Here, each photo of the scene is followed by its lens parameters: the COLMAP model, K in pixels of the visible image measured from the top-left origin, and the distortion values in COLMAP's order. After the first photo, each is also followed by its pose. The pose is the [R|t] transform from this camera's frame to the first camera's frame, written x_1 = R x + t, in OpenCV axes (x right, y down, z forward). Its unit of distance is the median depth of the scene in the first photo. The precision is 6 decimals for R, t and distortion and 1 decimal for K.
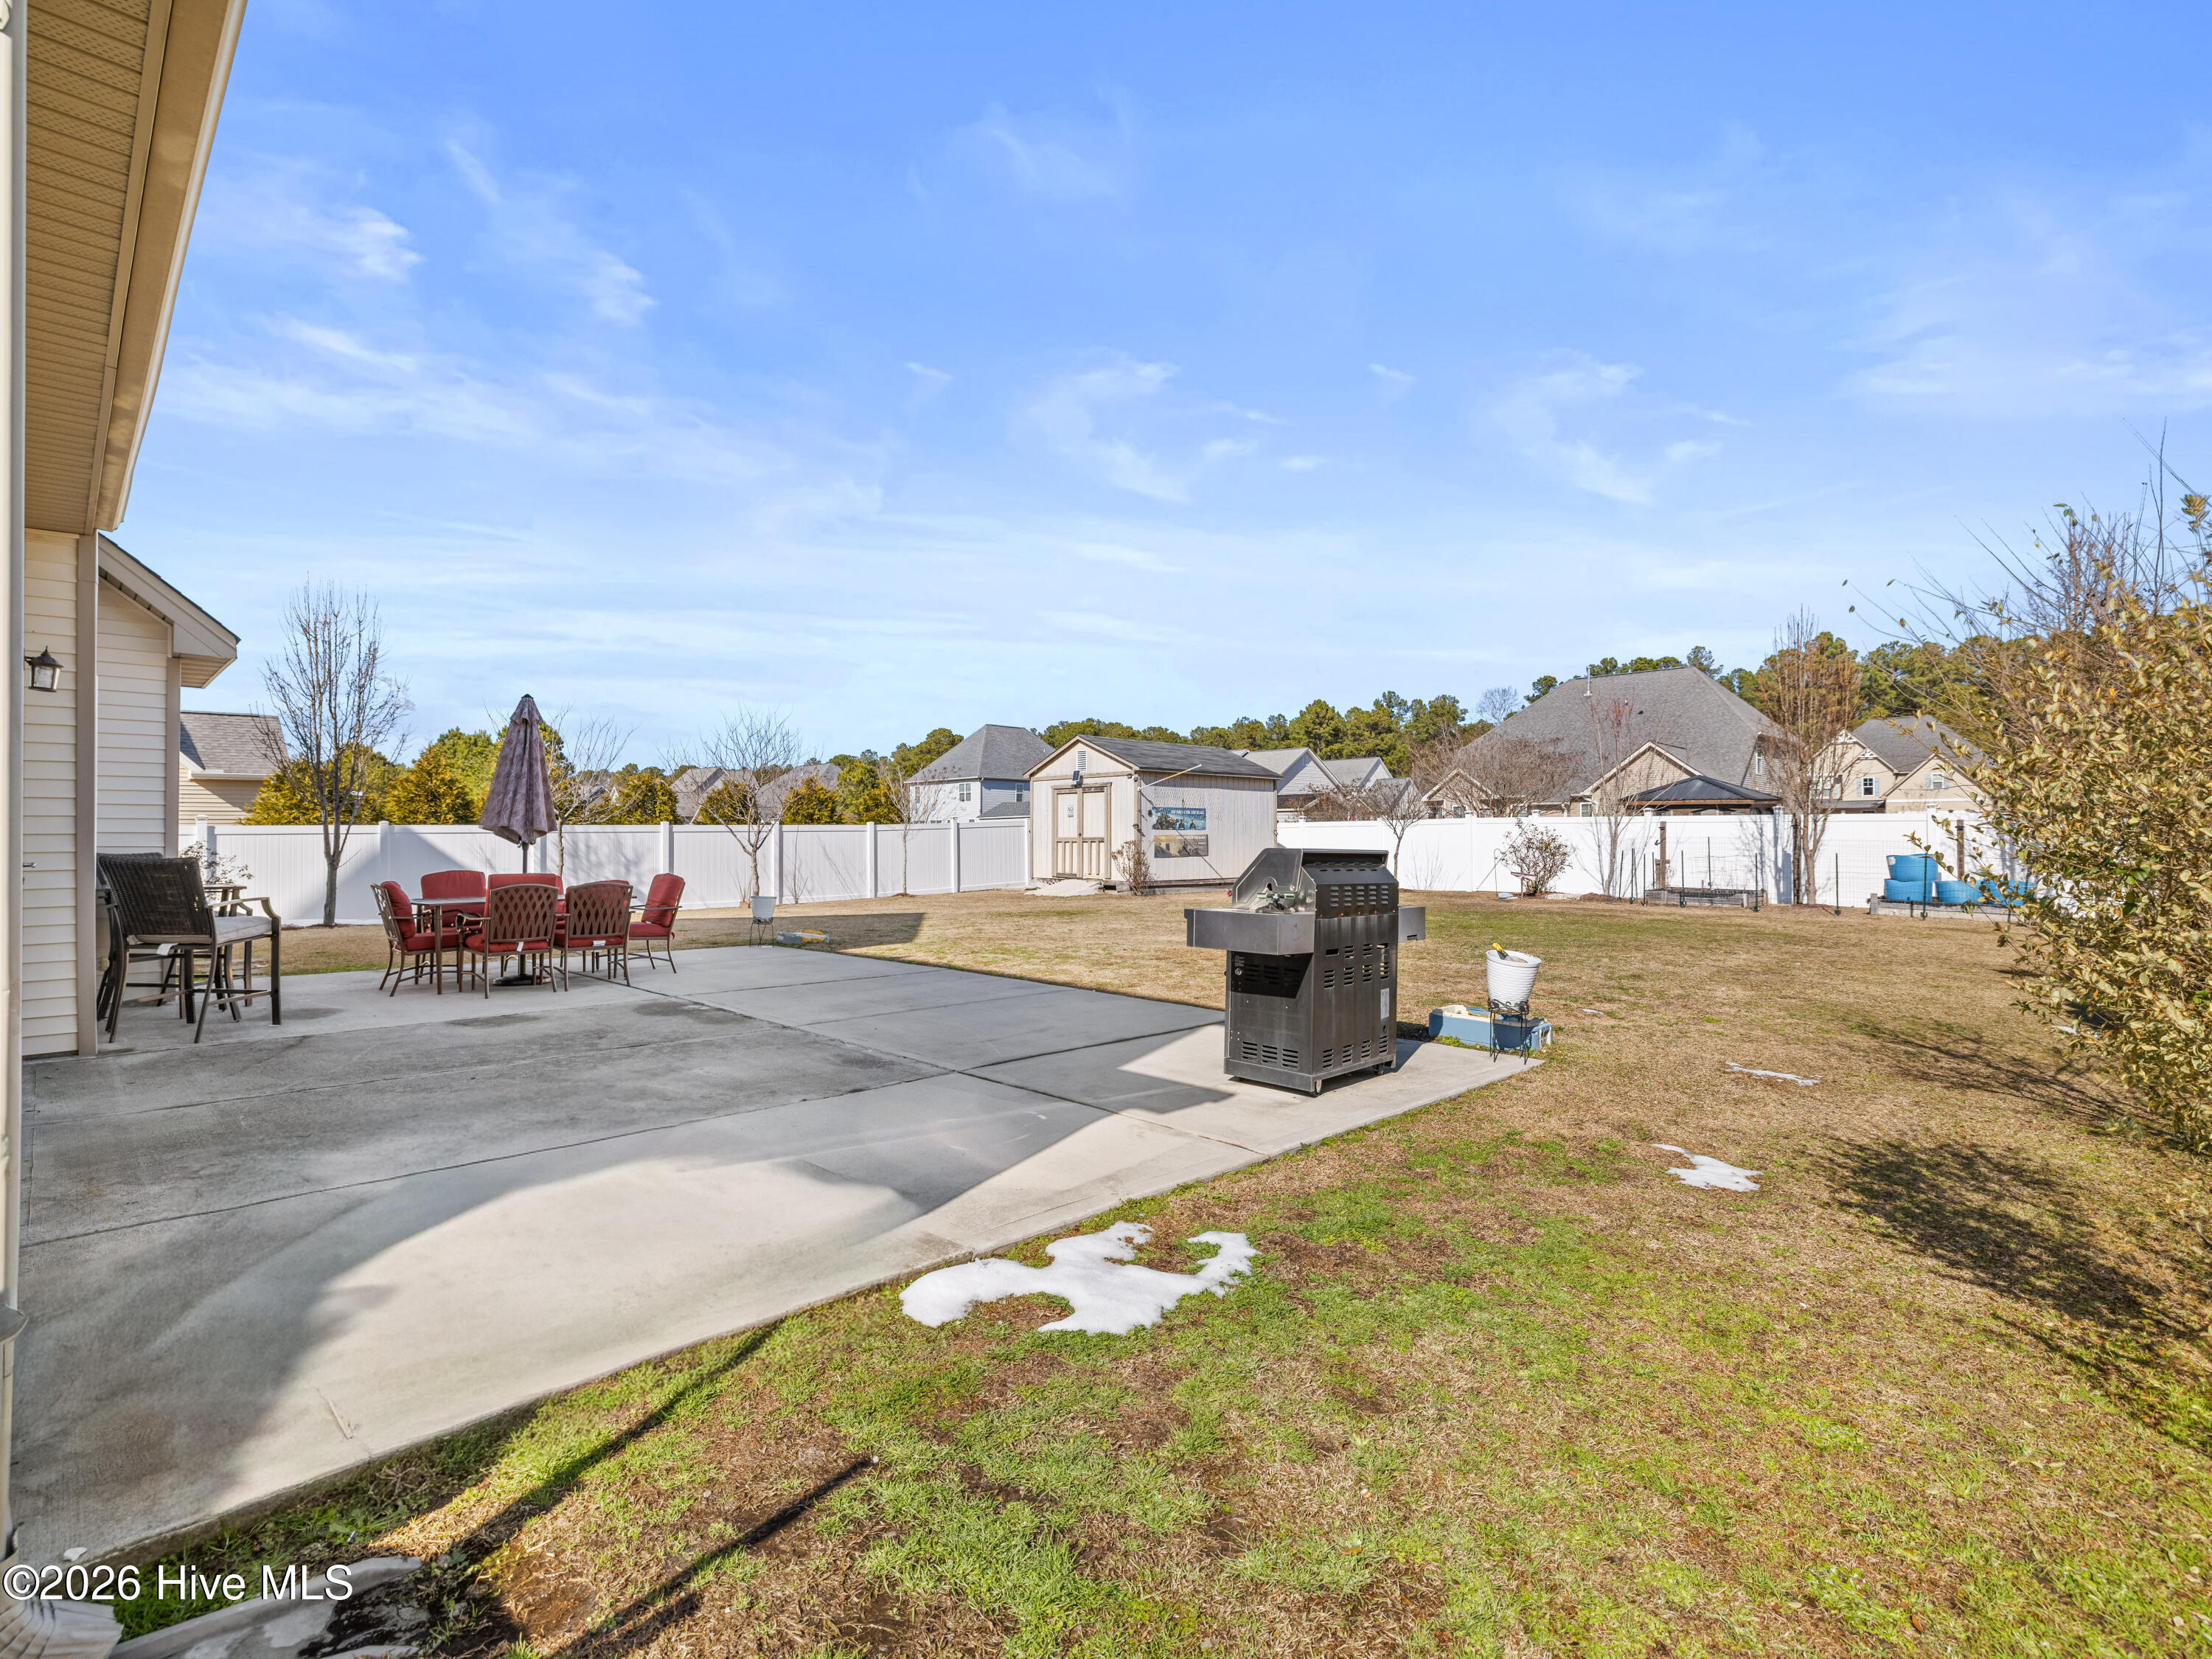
lens RADIAL K [[1069.3, 0, 1106.0], [0, 1069.3, 829.5], [0, 0, 1]] dist [0.013237, 0.000153]
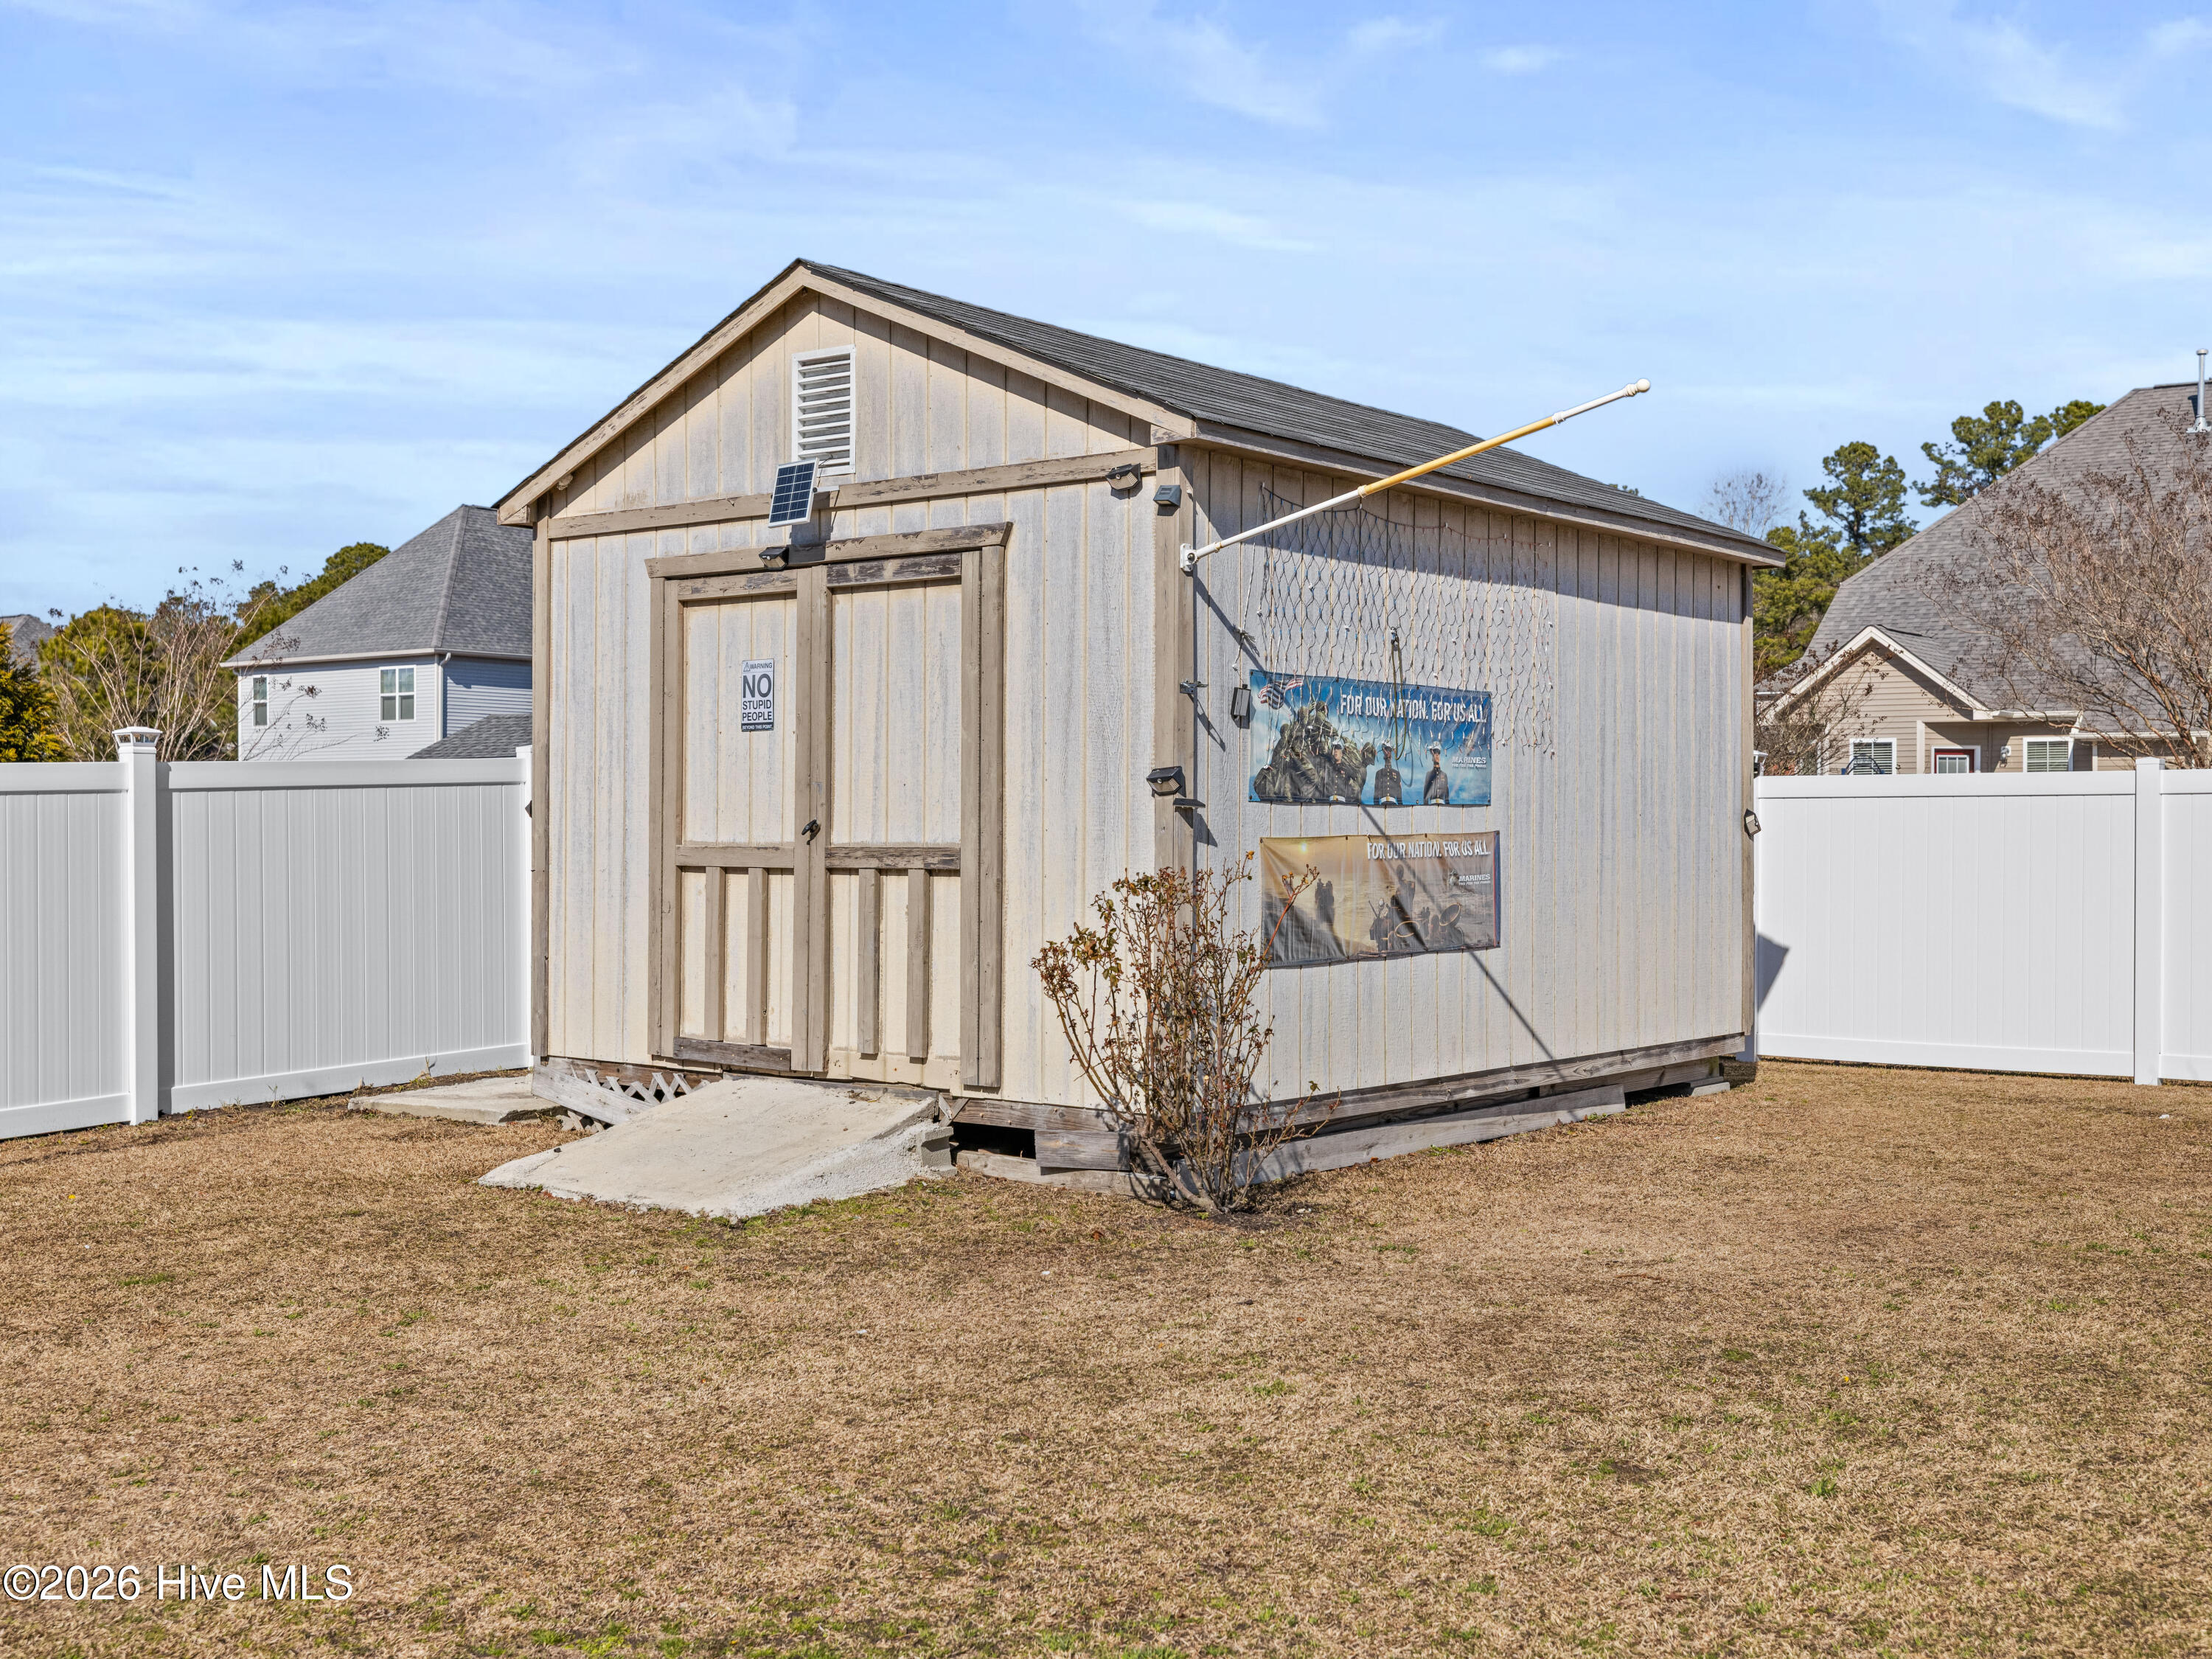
lens RADIAL K [[2510.6, 0, 1106.0], [0, 2510.6, 829.5], [0, 0, 1]] dist [-0.000551, 0.001237]
pose [[0.991539, 0.005909, 0.129675, -0.030102], [-0.007209, 0.999928, 0.009556, 0.000481], [-0.129609, -0.010410, 0.991510, 0.586281]]
